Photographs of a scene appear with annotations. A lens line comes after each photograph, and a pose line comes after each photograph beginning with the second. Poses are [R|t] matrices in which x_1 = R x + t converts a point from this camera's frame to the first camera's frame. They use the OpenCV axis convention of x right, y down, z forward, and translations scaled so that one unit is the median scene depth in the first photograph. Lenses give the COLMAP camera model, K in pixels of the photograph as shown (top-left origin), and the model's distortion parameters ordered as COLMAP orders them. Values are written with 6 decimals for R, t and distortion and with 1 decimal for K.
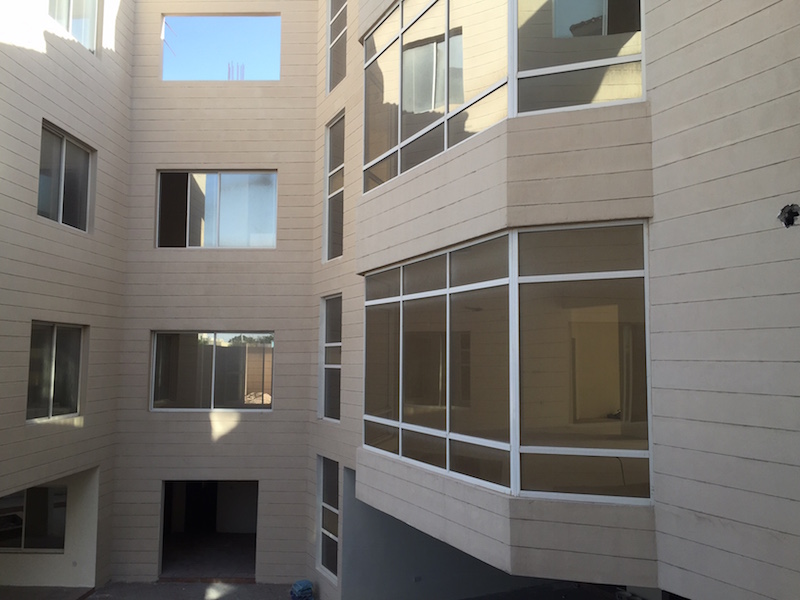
lens RADIAL K [[675.4, 0, 400.0], [0, 675.4, 300.0], [0, 0, 1]] dist [0.002862, -0.004712]
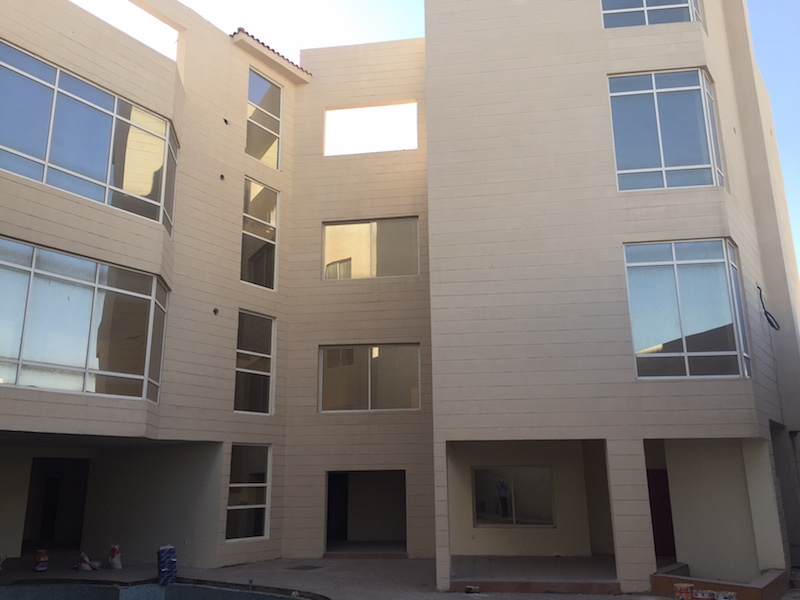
lens RADIAL K [[671.8, 0, 389.8], [0, 671.8, 293.0], [0, 0, 1]] dist [0.041755, -0.073258]
pose [[-0.471232, 0.224329, 0.853005, -1.036583], [-0.072258, 0.954045, -0.290820, 0.267634], [-0.879044, -0.198680, -0.433367, 0.666657]]
